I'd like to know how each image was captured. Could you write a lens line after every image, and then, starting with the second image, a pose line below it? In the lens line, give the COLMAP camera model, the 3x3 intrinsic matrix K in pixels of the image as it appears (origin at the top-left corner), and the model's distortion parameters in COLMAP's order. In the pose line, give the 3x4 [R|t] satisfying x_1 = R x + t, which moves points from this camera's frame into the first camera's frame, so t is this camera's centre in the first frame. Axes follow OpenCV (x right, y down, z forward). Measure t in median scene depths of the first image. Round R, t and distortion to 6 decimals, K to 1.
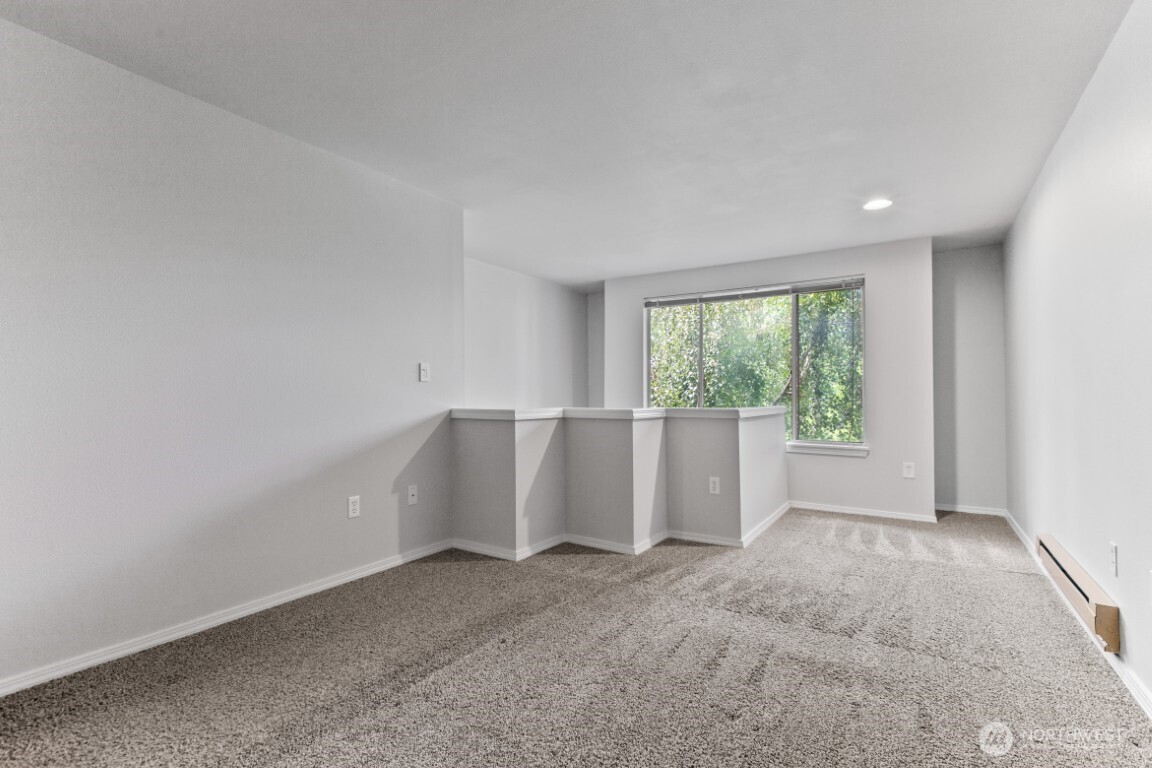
lens RADIAL K [[538.1, 0, 560.4], [0, 538.1, 387.1], [0, 0, 1]] dist [0.001659, 0.000124]
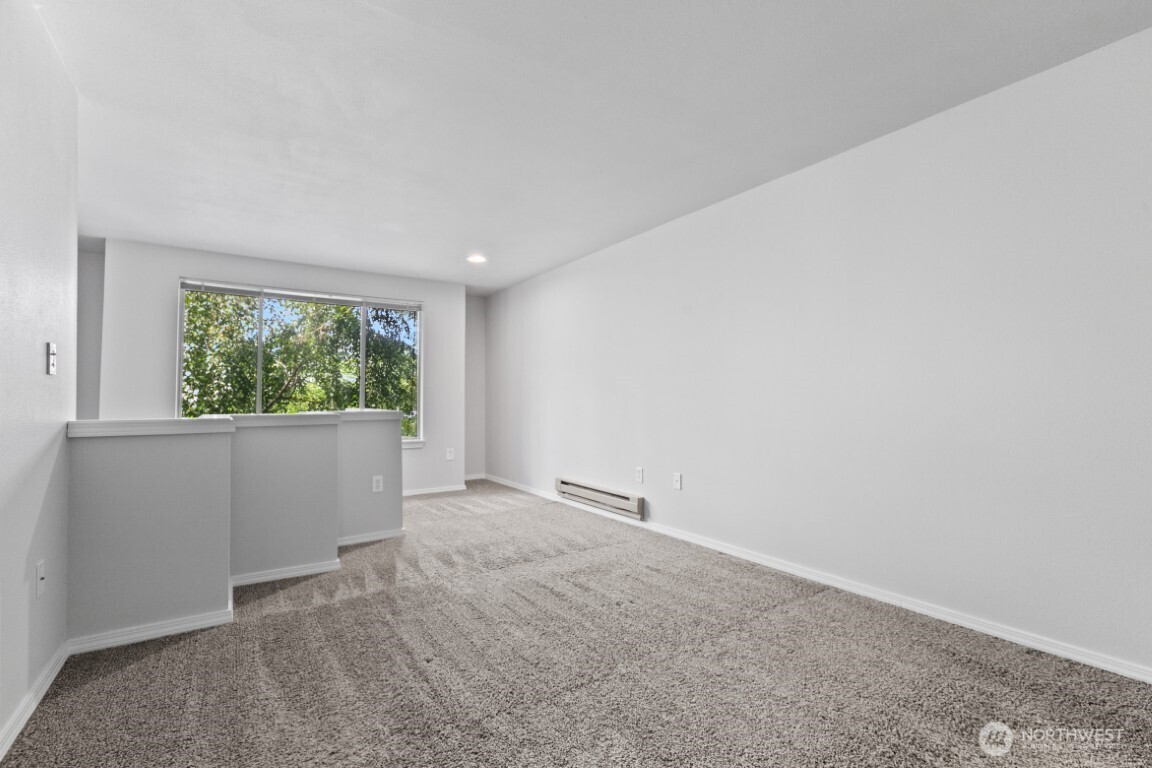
lens RADIAL K [[527.4, 0, 579.0], [0, 527.4, 377.3], [0, 0, 1]] dist [0.001086, -0.000316]
pose [[0.364314, 0.034871, 0.930623, -0.599226], [-0.008604, 0.999382, -0.034079, 0.006881], [-0.931236, 0.004408, 0.364389, 0.285565]]
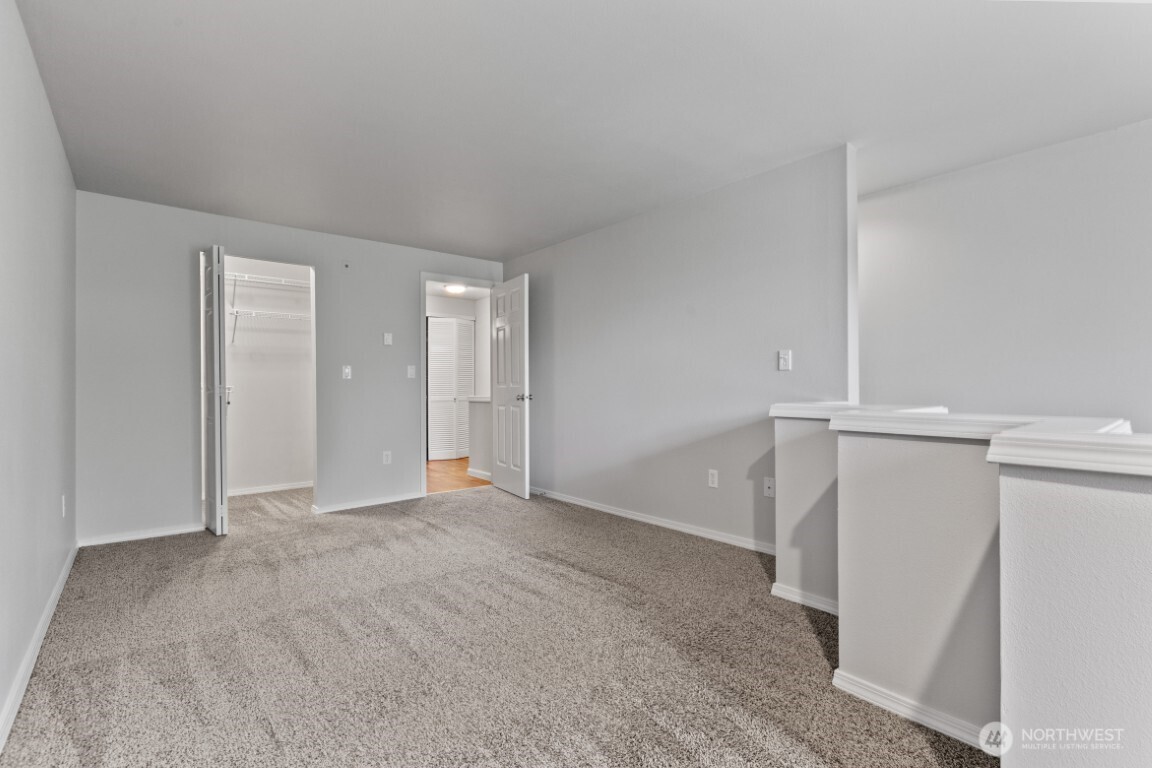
lens RADIAL K [[538.1, 0, 560.4], [0, 538.1, 387.1], [0, 0, 1]] dist [0.001659, 0.000124]
pose [[-0.312436, 0.010501, -0.949881, 0.778995], [0.018995, 0.999808, 0.004805, 0.007117], [0.949749, -0.016542, -0.312575, 0.969458]]
